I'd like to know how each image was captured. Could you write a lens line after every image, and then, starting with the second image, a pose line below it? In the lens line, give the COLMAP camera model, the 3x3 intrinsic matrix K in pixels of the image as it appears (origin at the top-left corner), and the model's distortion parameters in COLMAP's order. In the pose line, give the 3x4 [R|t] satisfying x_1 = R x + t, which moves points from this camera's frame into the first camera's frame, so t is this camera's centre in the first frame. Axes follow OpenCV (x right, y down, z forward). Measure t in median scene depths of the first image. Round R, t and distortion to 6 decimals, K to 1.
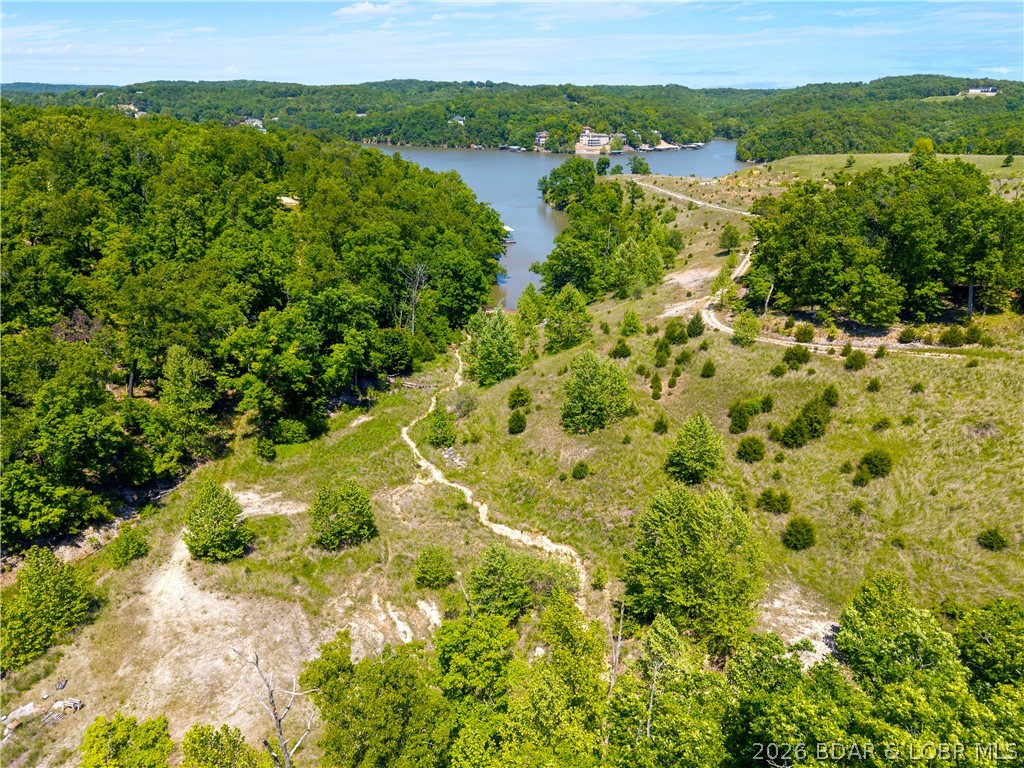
lens RADIAL K [[682.0, 0, 512.2], [0, 682.0, 381.9], [0, 0, 1]] dist [0.047111, -0.030294]
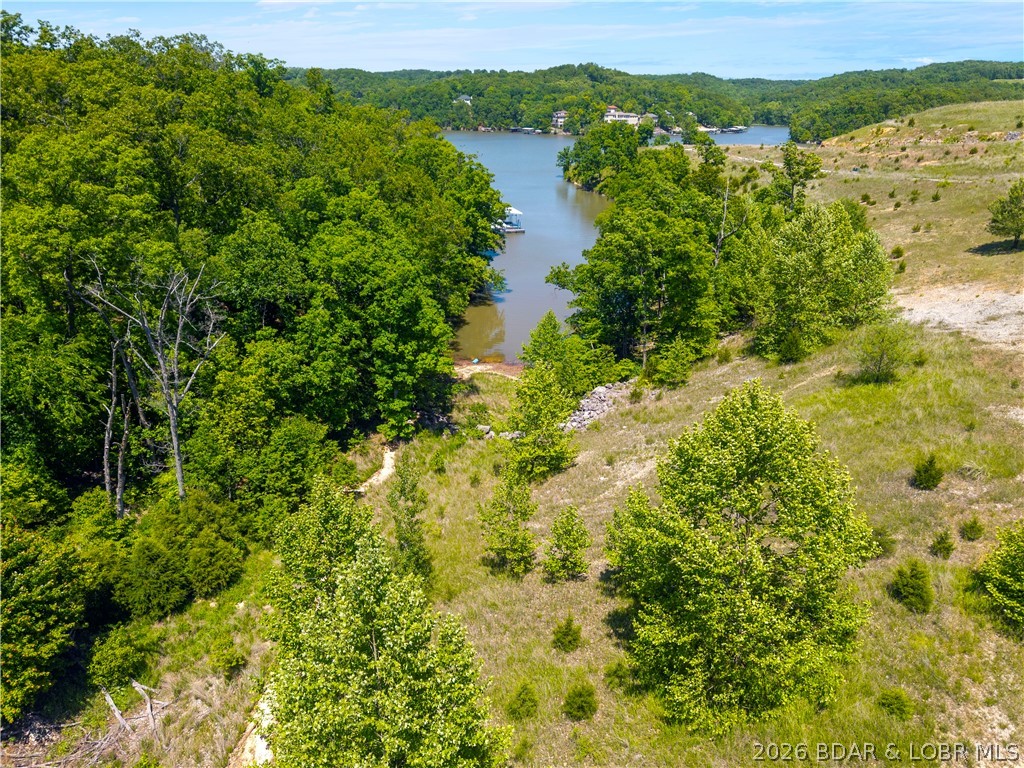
lens RADIAL K [[682.0, 0, 513.3], [0, 682.0, 384.6], [0, 0, 1]] dist [0.047111, -0.030294]
pose [[0.999800, 0.009890, -0.017358, 0.003313], [-0.009813, 0.999942, 0.004487, -0.028413], [0.017401, -0.004315, 0.999839, 0.159364]]
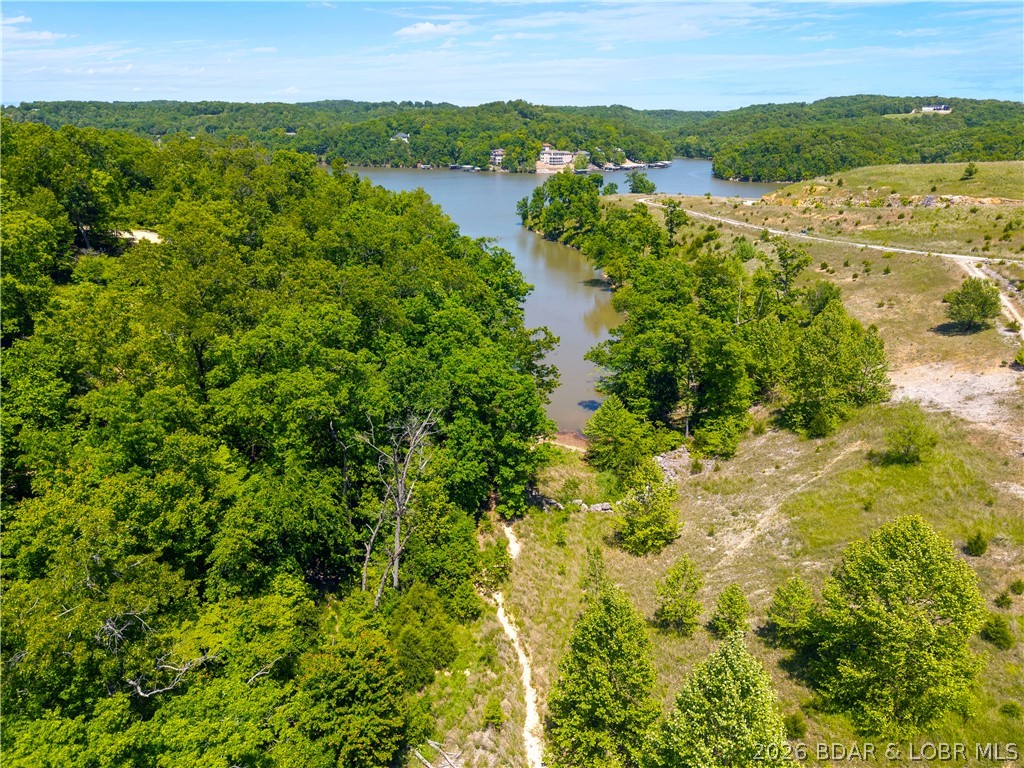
lens RADIAL K [[682.0, 0, 511.8], [0, 682.0, 382.2], [0, 0, 1]] dist [0.047111, -0.030294]
pose [[0.996119, -0.032261, 0.081895, -0.025323], [0.034744, 0.998973, -0.029080, -0.040251], [-0.080872, 0.031813, 0.996217, 0.137960]]
